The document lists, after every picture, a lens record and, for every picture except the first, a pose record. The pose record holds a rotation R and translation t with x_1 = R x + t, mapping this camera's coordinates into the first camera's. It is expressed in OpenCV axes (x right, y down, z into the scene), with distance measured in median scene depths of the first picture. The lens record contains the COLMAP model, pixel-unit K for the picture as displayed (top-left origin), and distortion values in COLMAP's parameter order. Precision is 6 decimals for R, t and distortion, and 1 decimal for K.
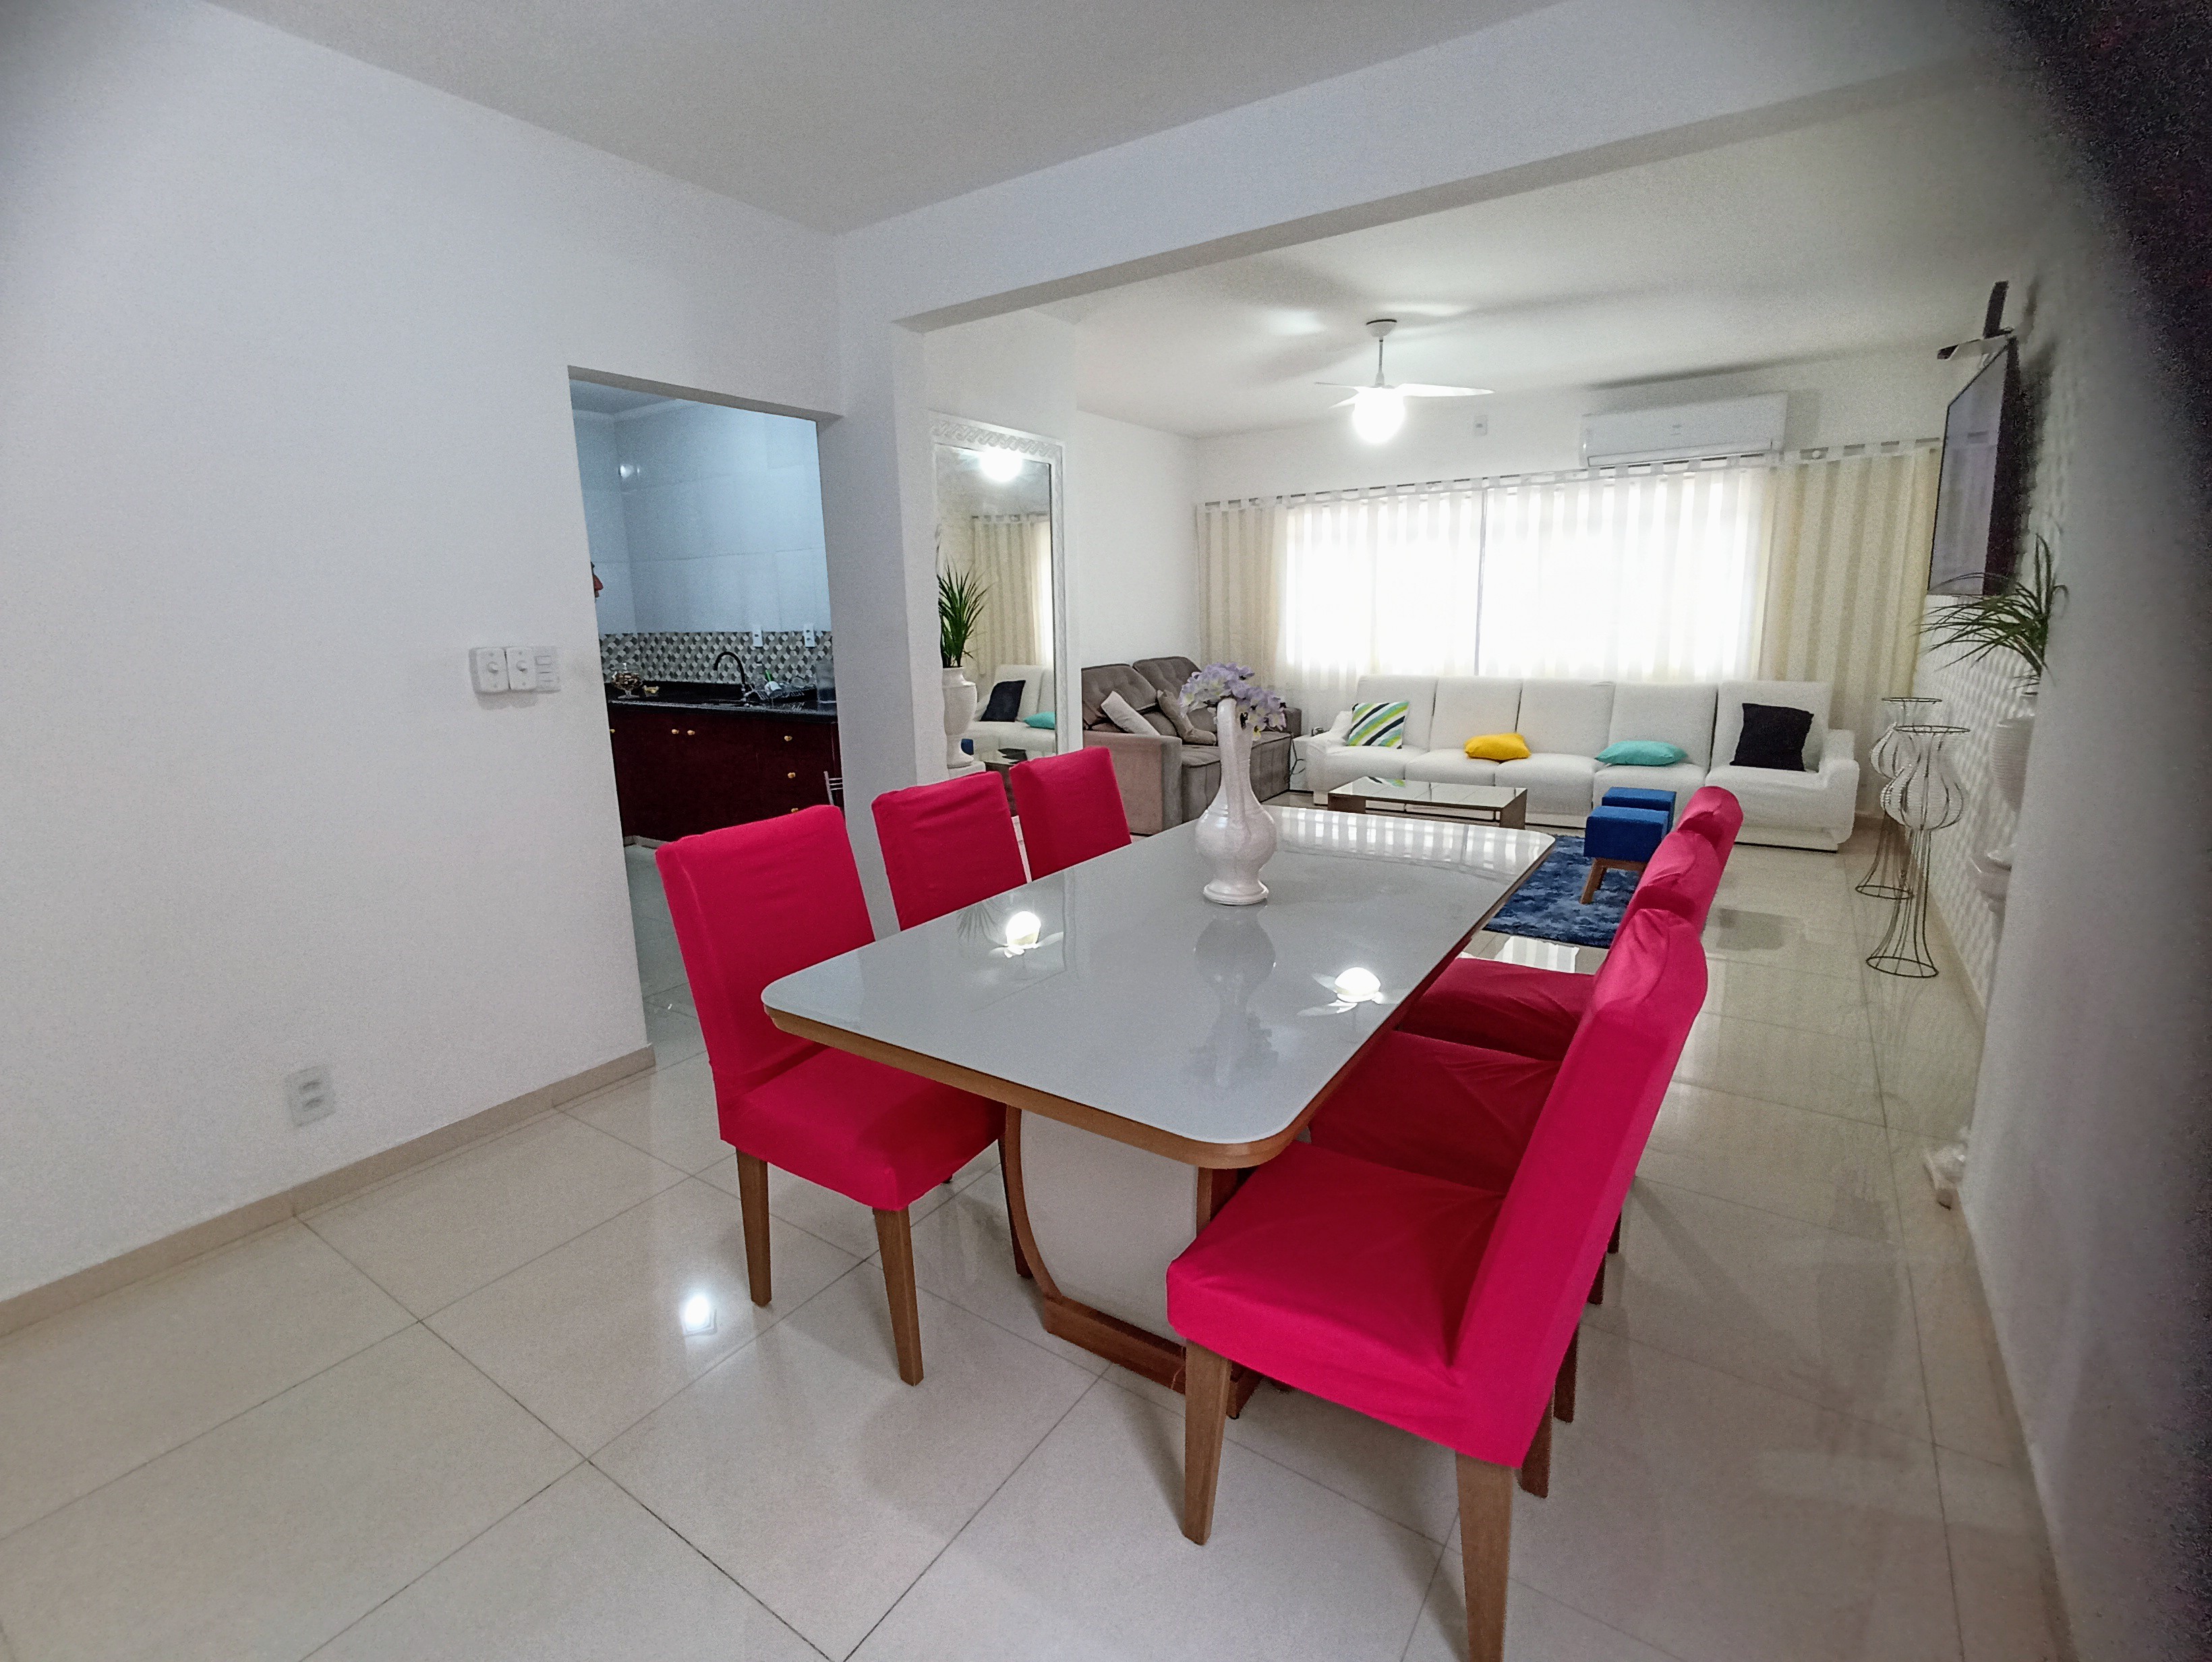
lens RADIAL K [[1007.8, 0, 1097.4], [0, 1007.8, 813.8], [0, 0, 1]] dist [-0.000352, -0.004516]
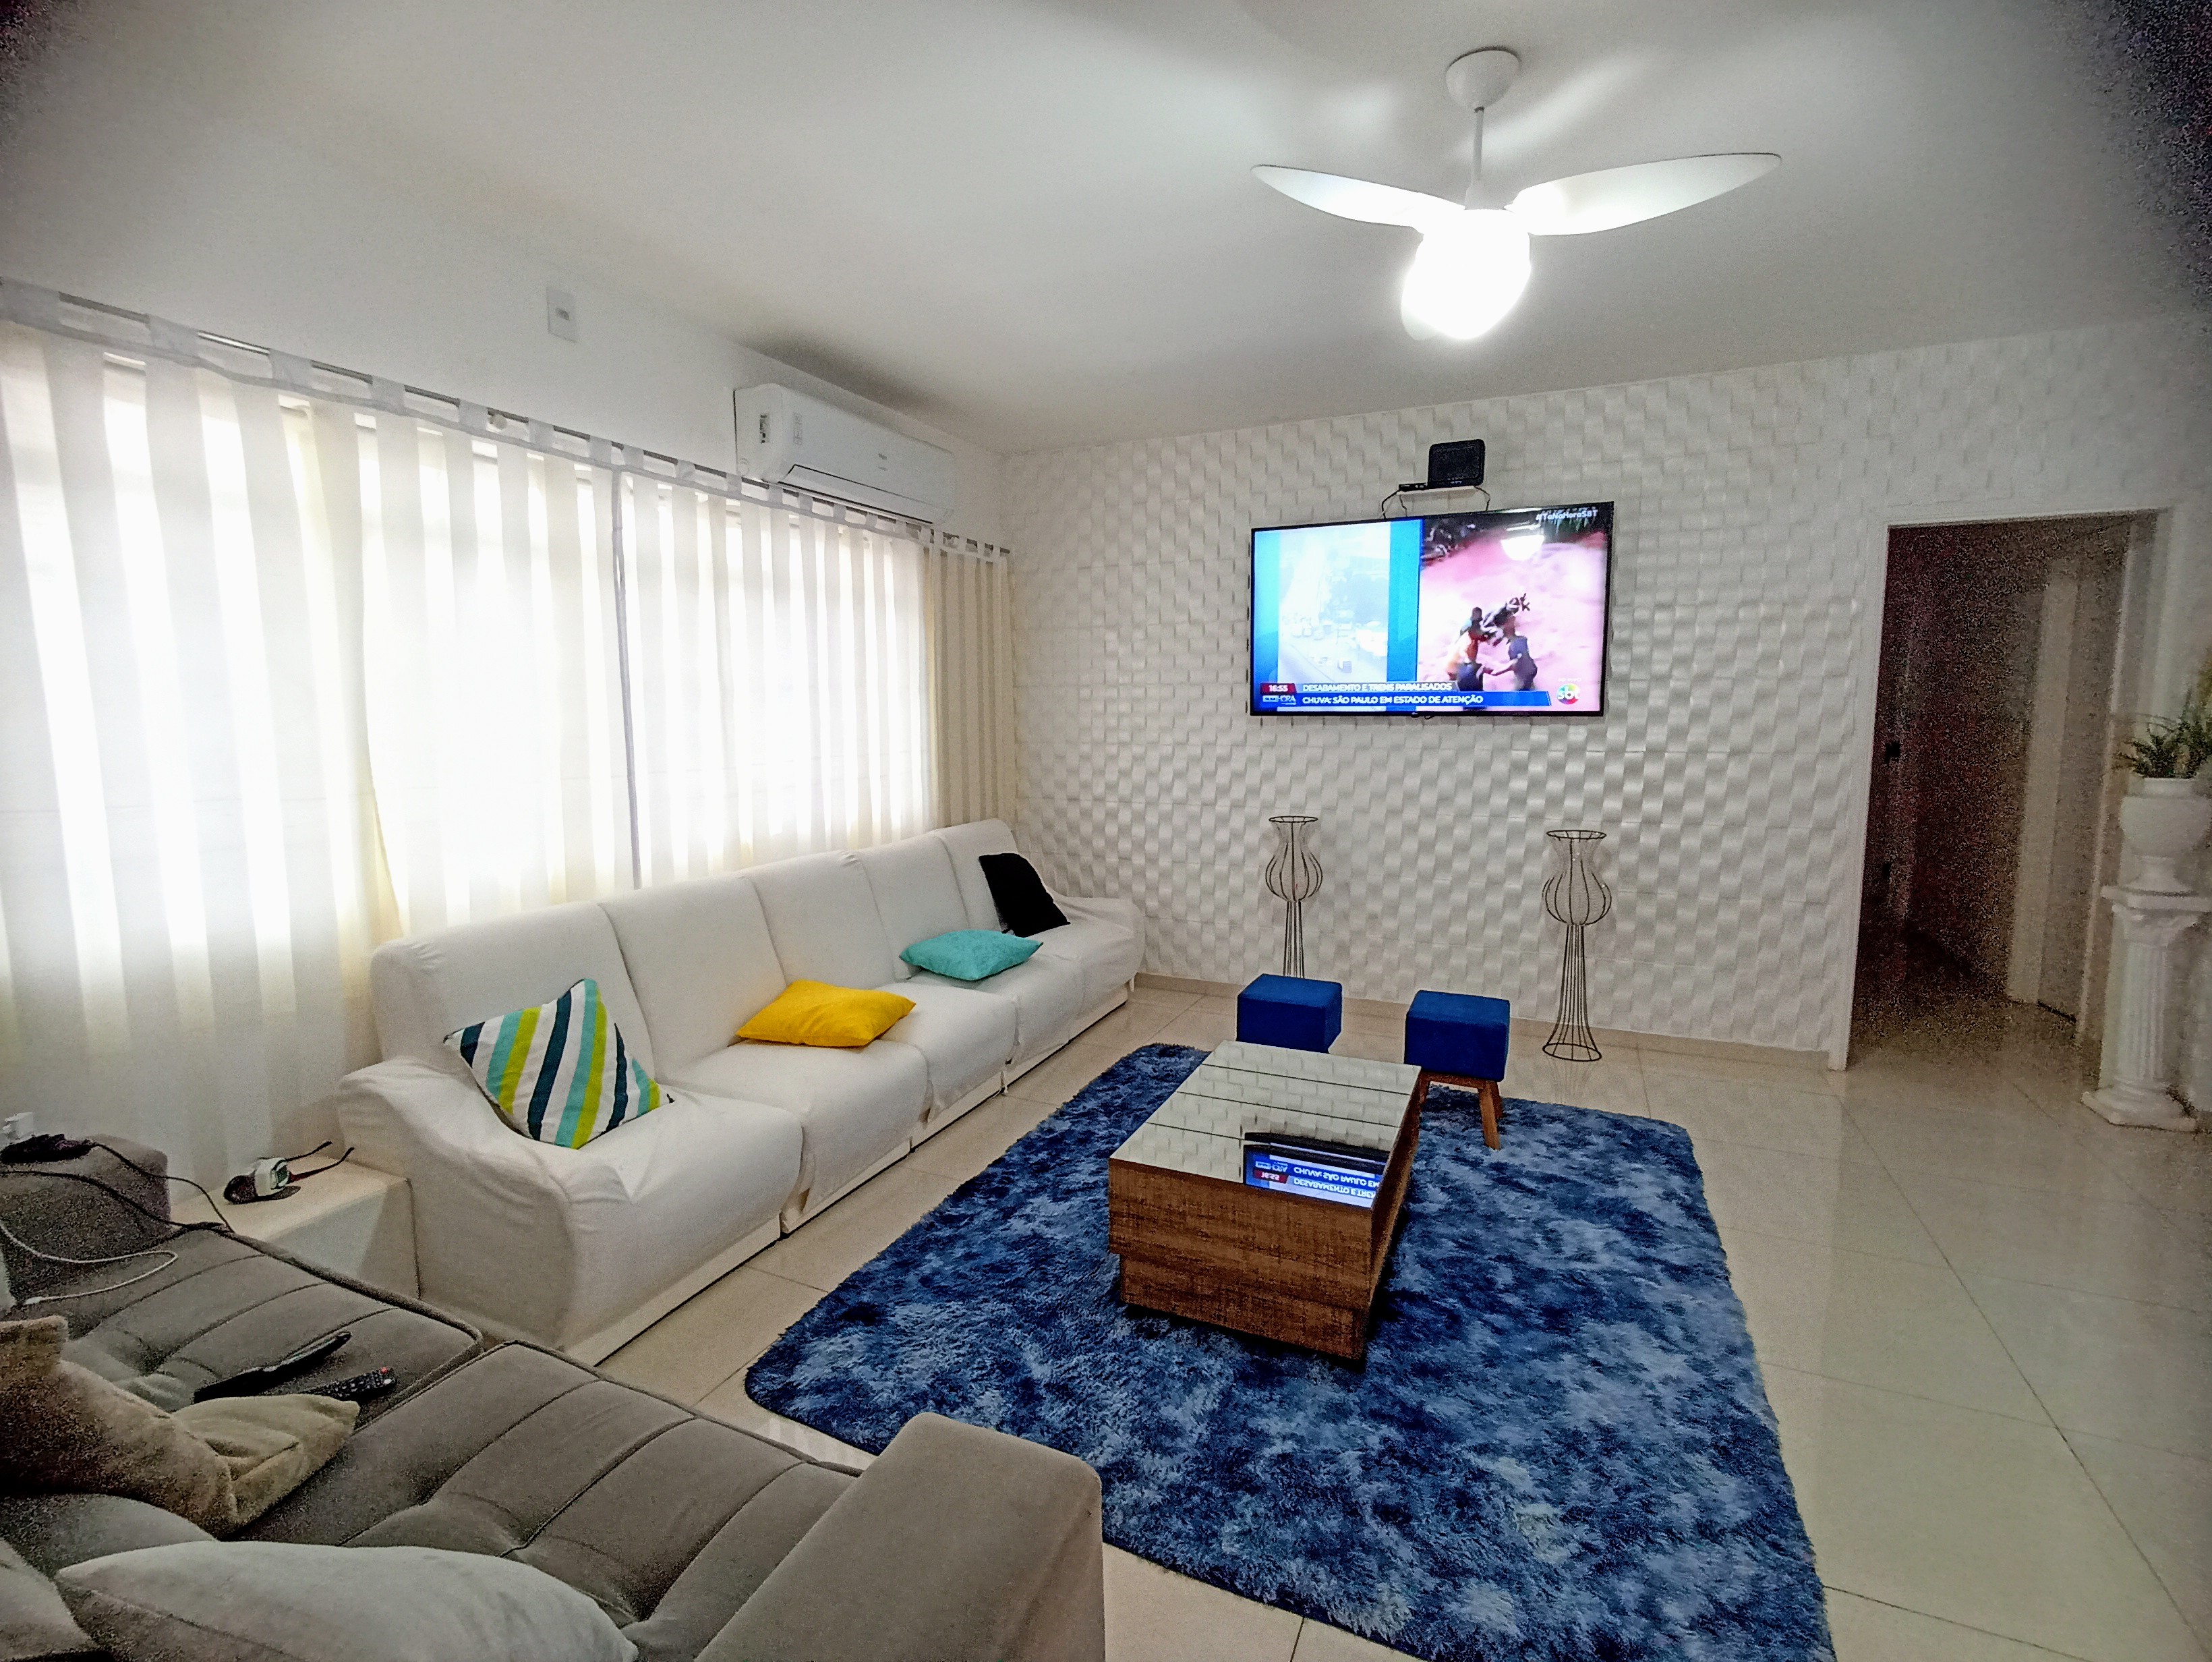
lens RADIAL K [[1007.8, 0, 1097.4], [0, 1007.8, 813.8], [0, 0, 1]] dist [-0.000352, -0.004516]
pose [[-0.162936, -0.082202, 0.983206, -0.096611], [0.206767, 0.971550, 0.115493, -0.194813], [-0.964727, 0.222113, -0.141304, 0.944951]]
